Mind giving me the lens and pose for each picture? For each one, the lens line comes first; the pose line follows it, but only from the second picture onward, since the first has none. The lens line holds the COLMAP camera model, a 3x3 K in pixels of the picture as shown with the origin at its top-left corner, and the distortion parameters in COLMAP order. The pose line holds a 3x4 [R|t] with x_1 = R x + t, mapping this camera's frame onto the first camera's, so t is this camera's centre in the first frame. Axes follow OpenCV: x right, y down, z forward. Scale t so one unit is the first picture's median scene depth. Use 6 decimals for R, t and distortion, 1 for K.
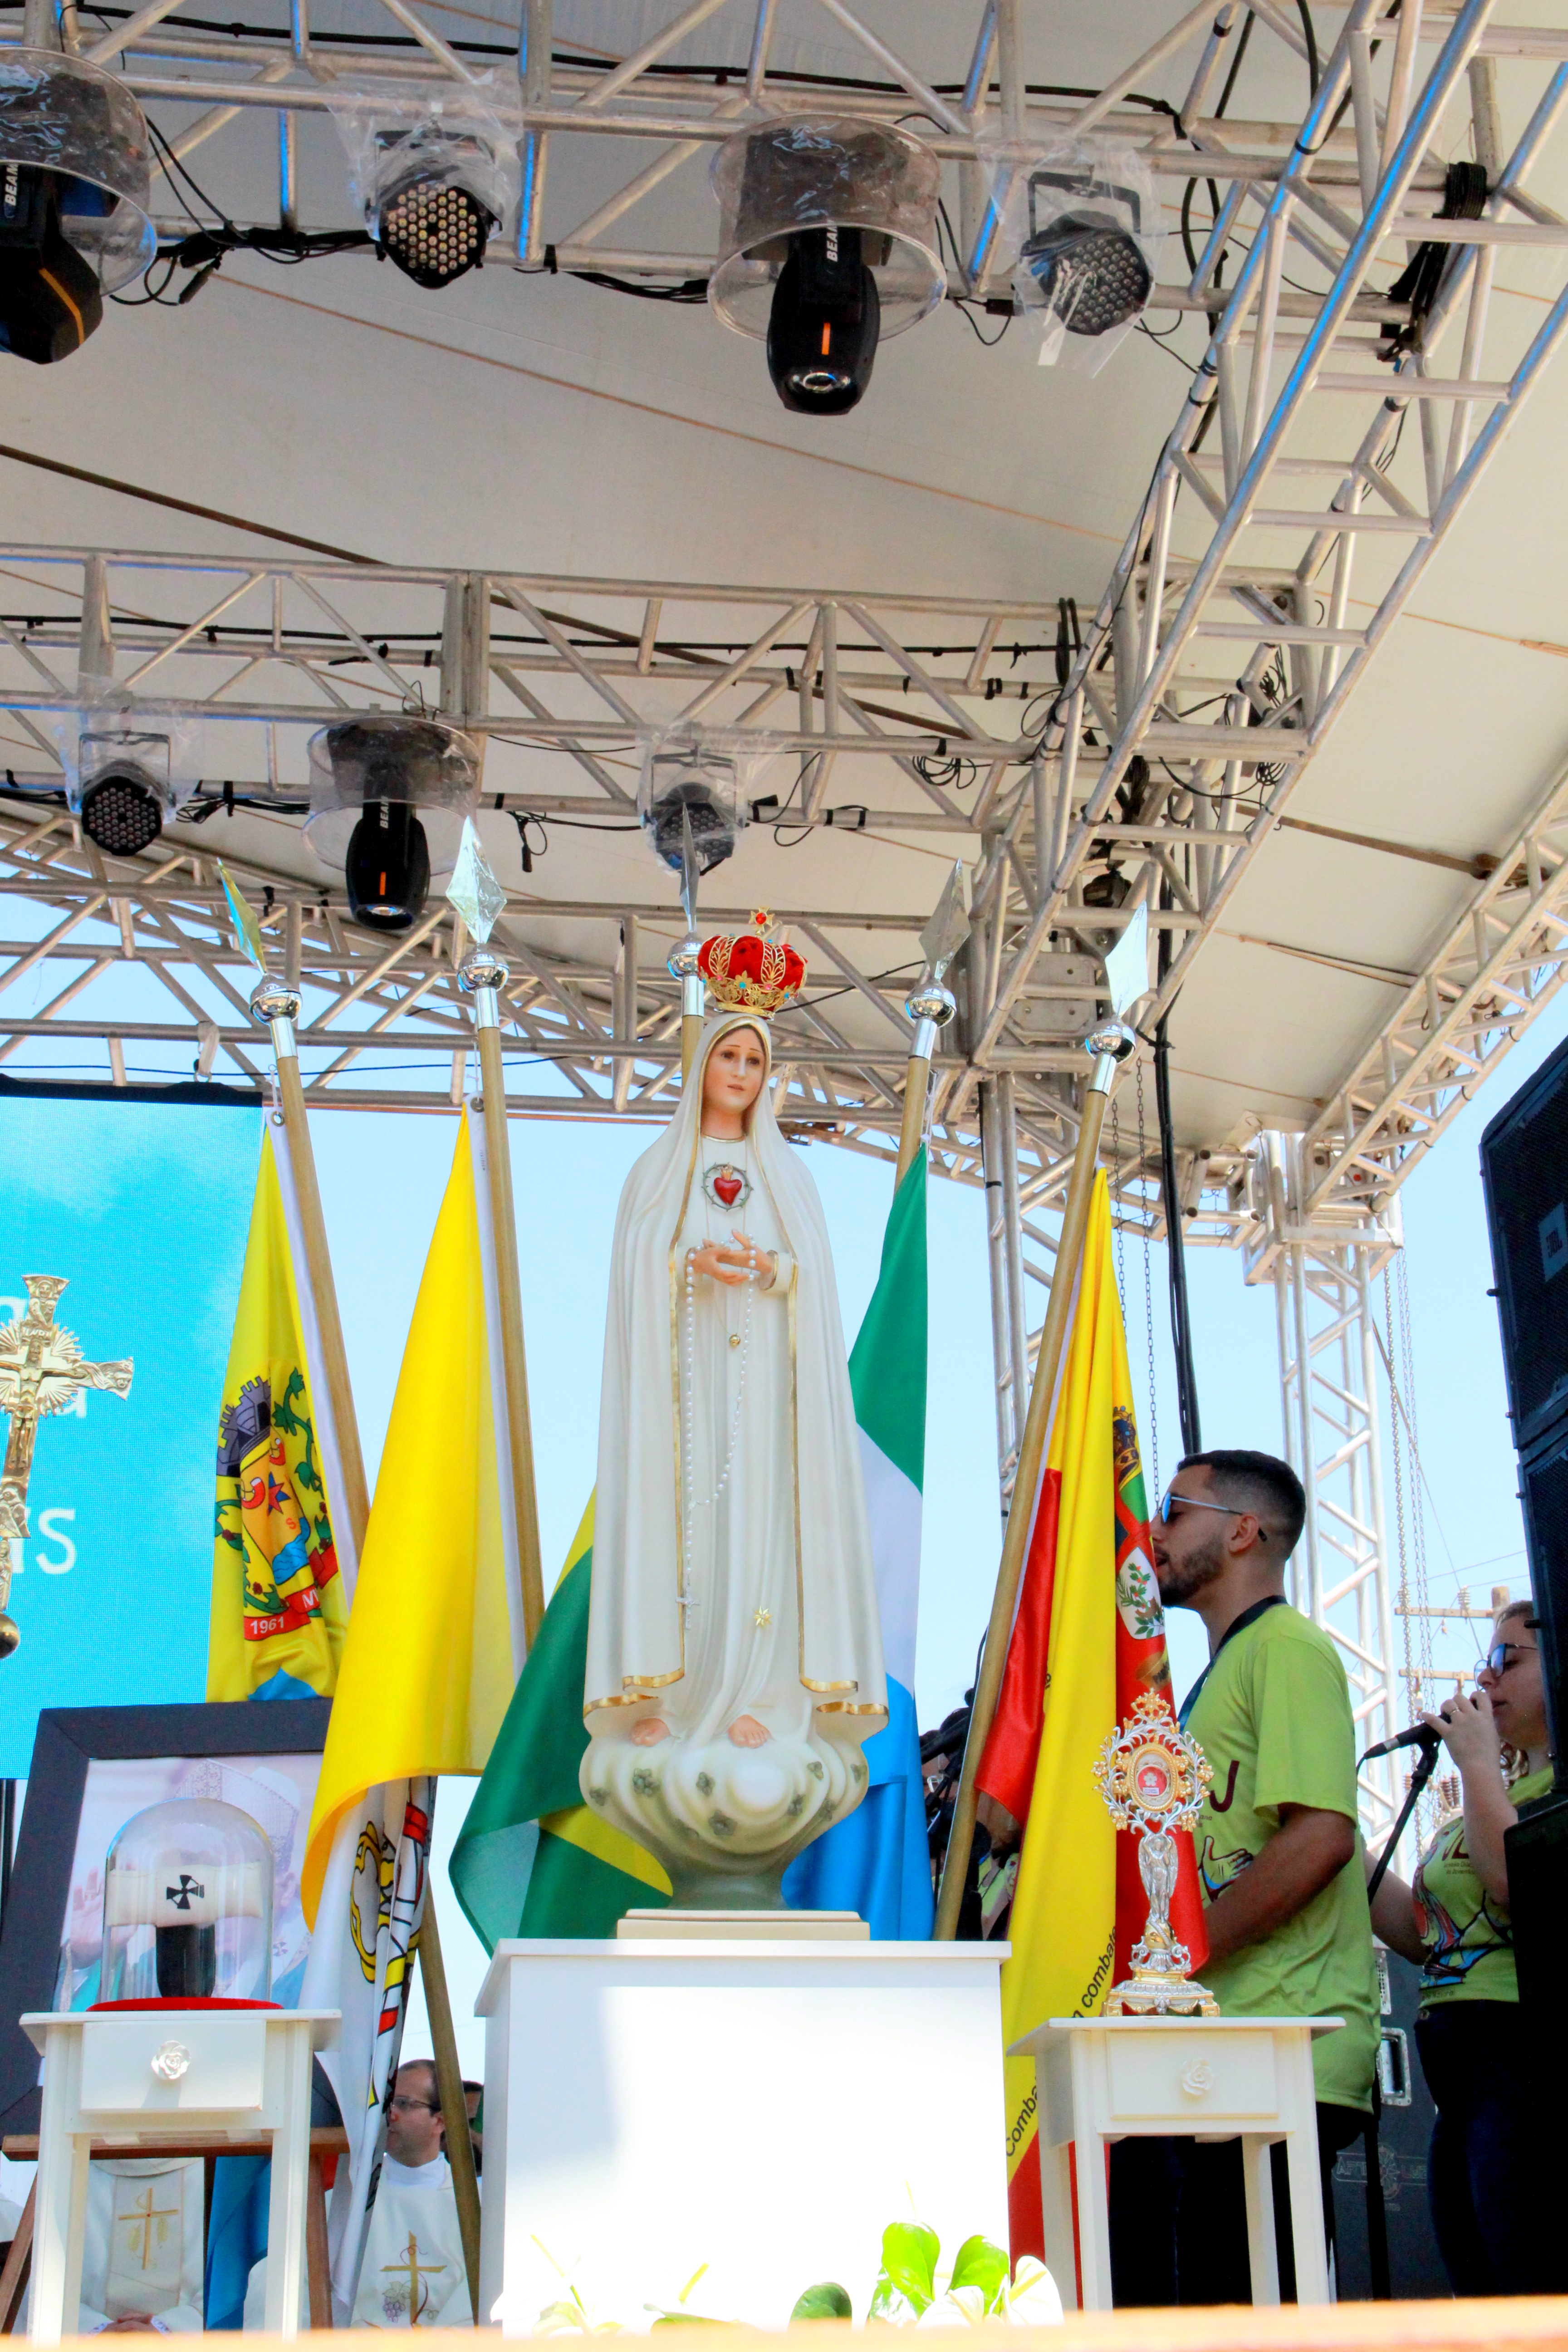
lens RADIAL K [[3419.9, 0, 761.5], [0, 3419.9, 1176.1], [0, 0, 1]] dist [0.009924, 0.000000]
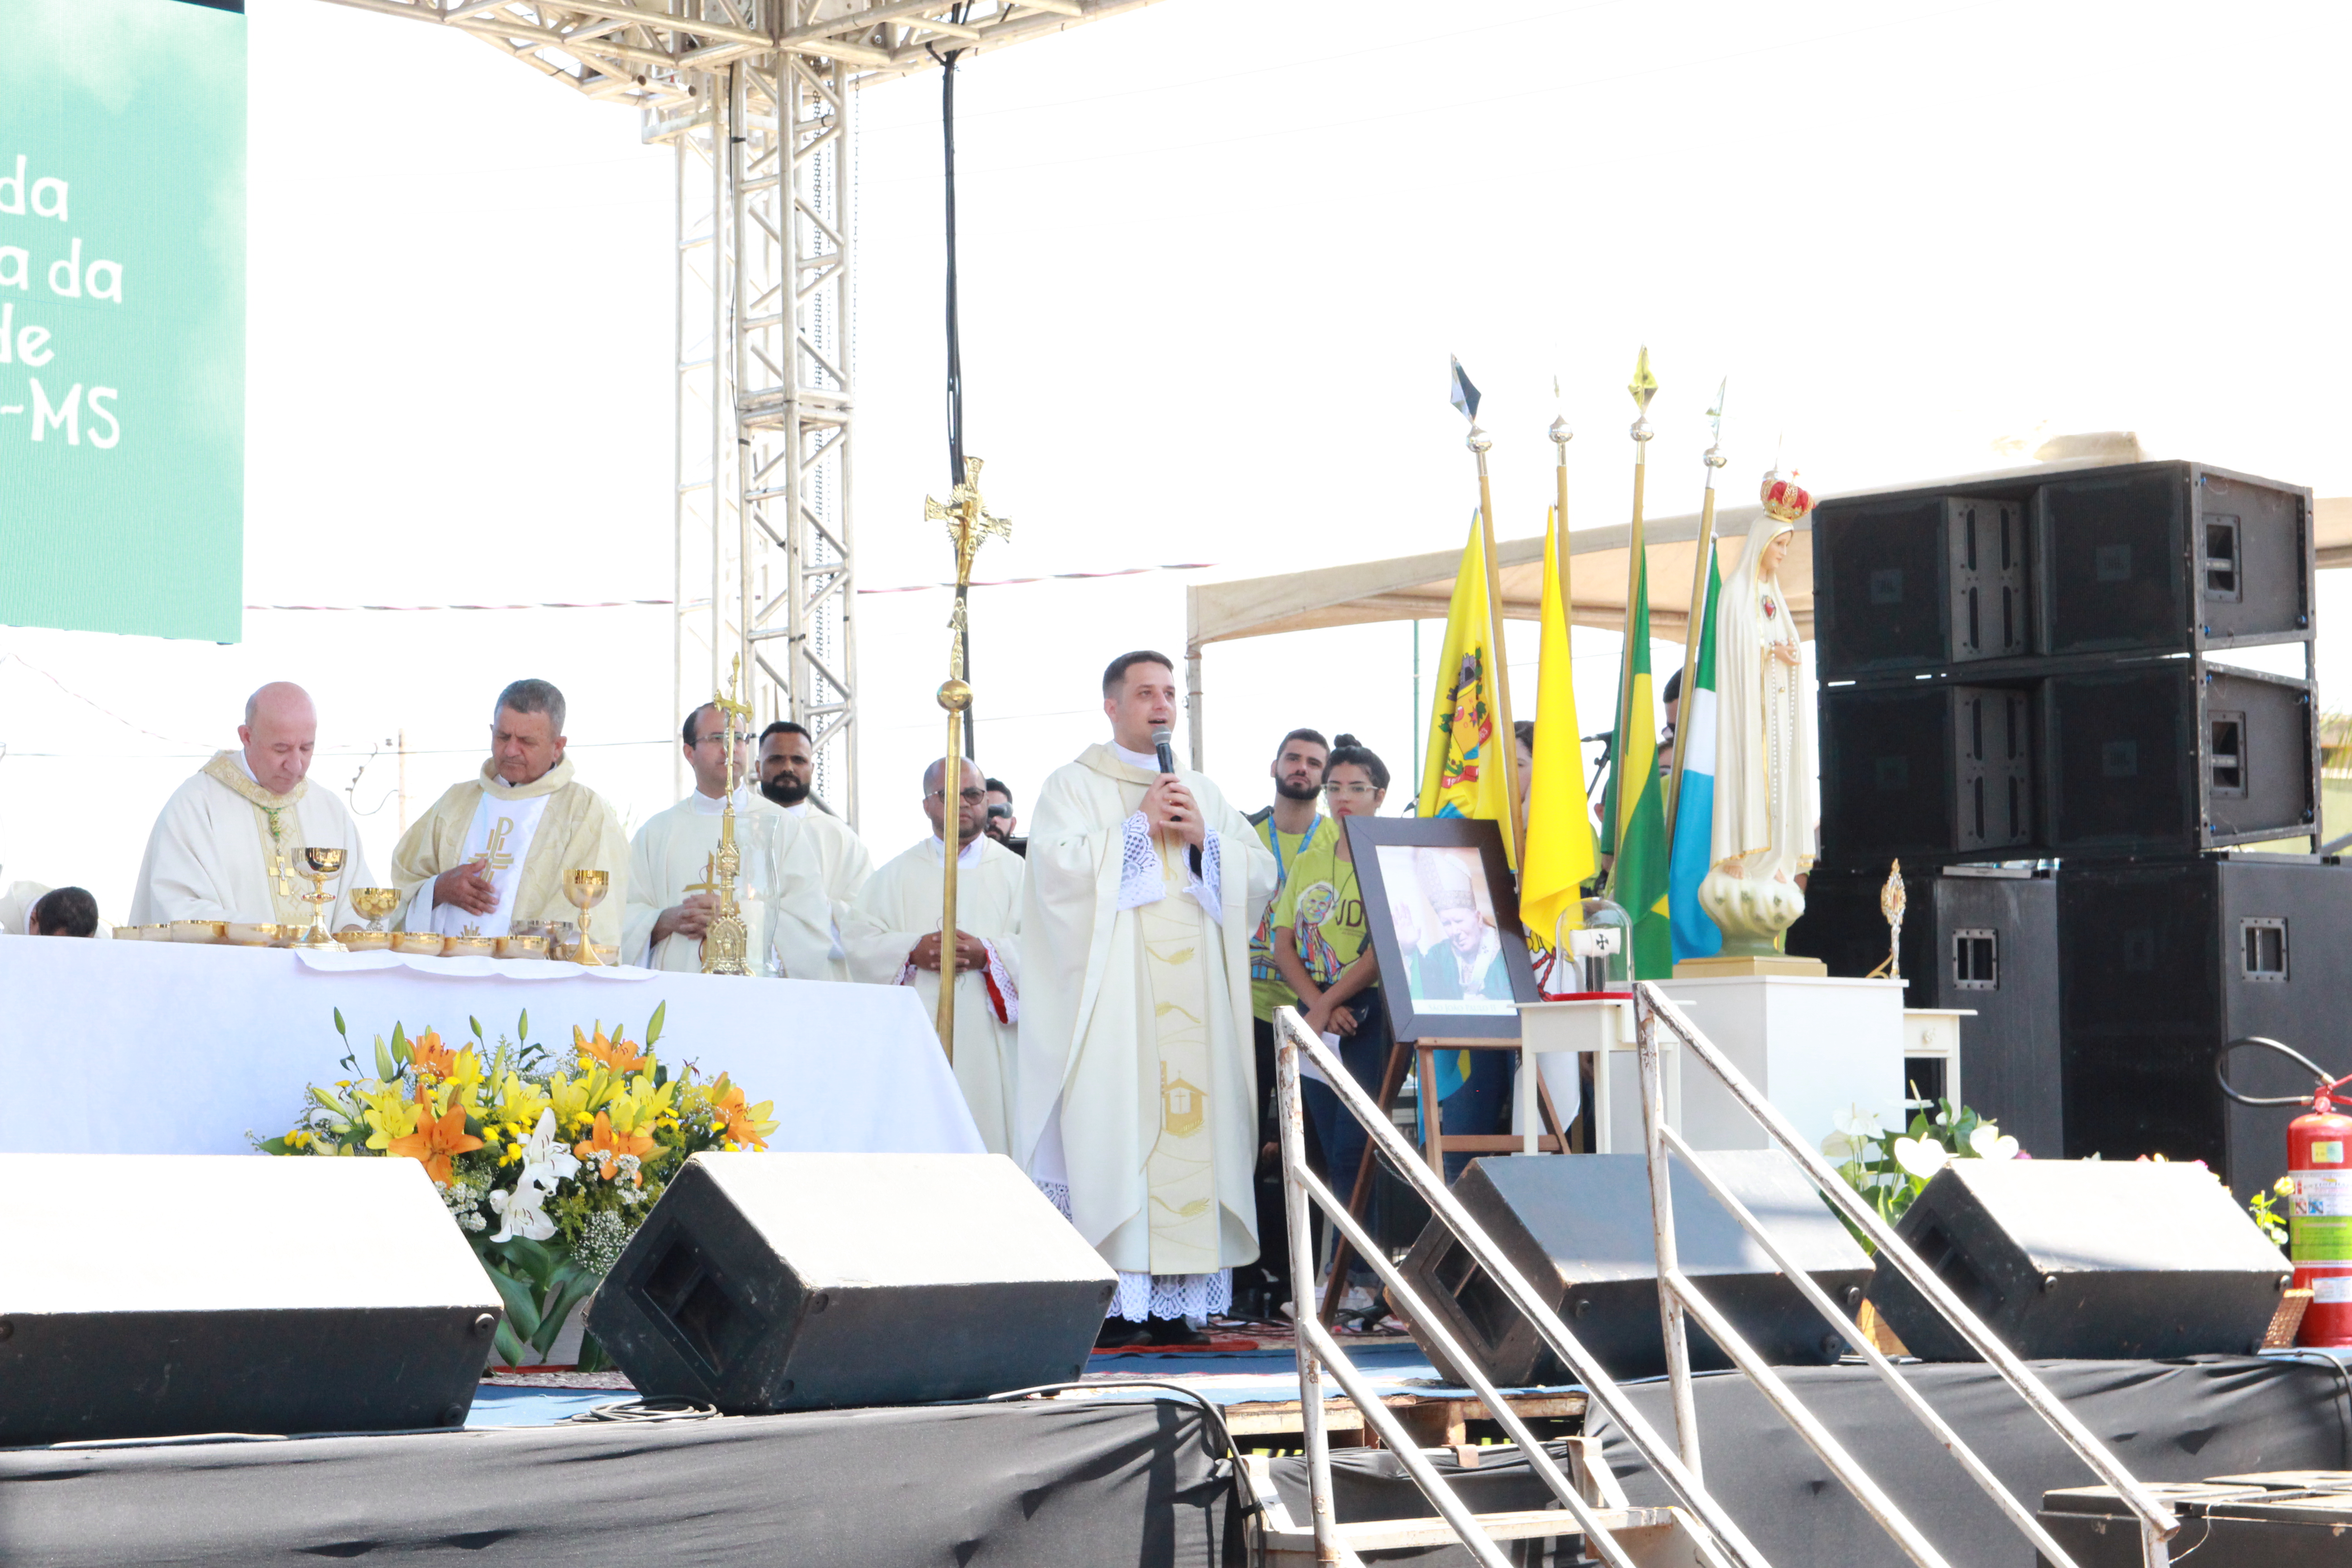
lens RADIAL K [[5208.8, 0, 1220.2], [0, 5208.8, 834.4], [0, 0, 1]] dist [0.182828, 0.000000]
pose [[0.812146, 0.047306, 0.581533, -0.891015], [-0.206598, 0.955447, 0.210804, -0.195972], [-0.545651, -0.291347, 0.785736, -0.563769]]
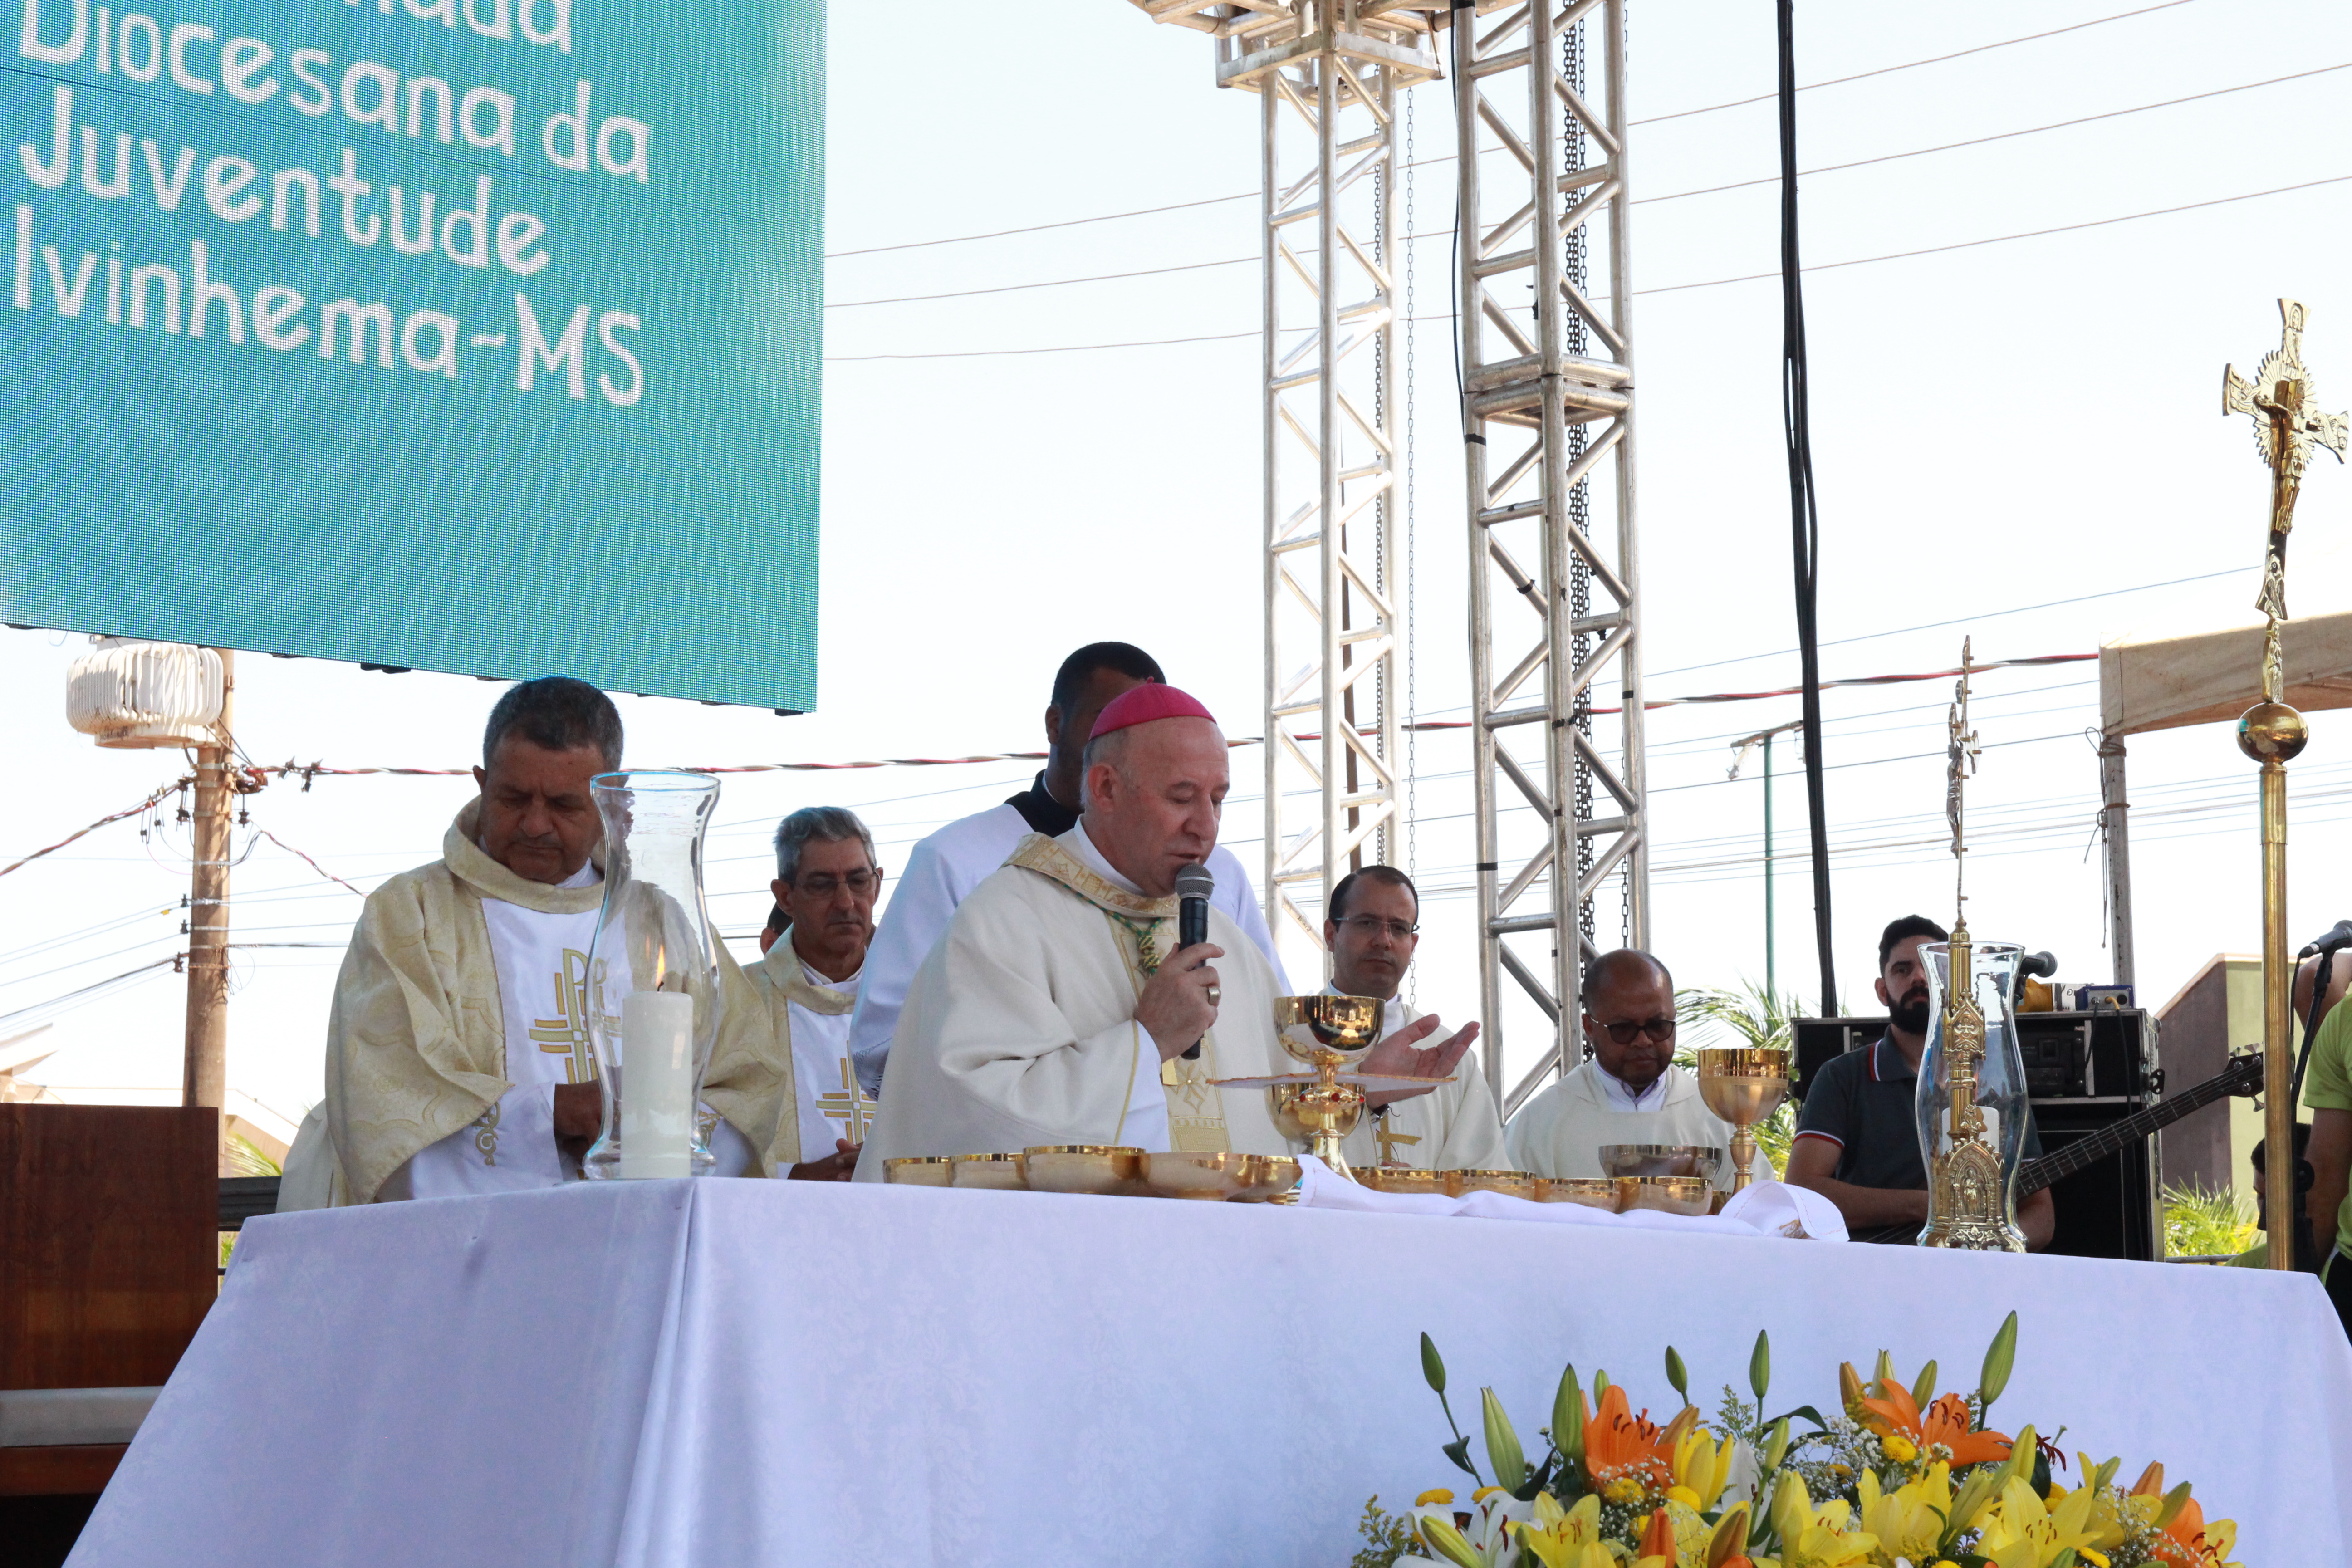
lens RADIAL K [[5055.1, 0, 1181.2], [0, 5055.1, 793.5], [0, 0, 1]] dist [0.181126, 0.000000]
pose [[0.829822, 0.073544, 0.553161, -0.684475], [-0.198092, 0.965540, 0.168796, -0.006970], [-0.521685, -0.249647, 0.815794, 0.058630]]
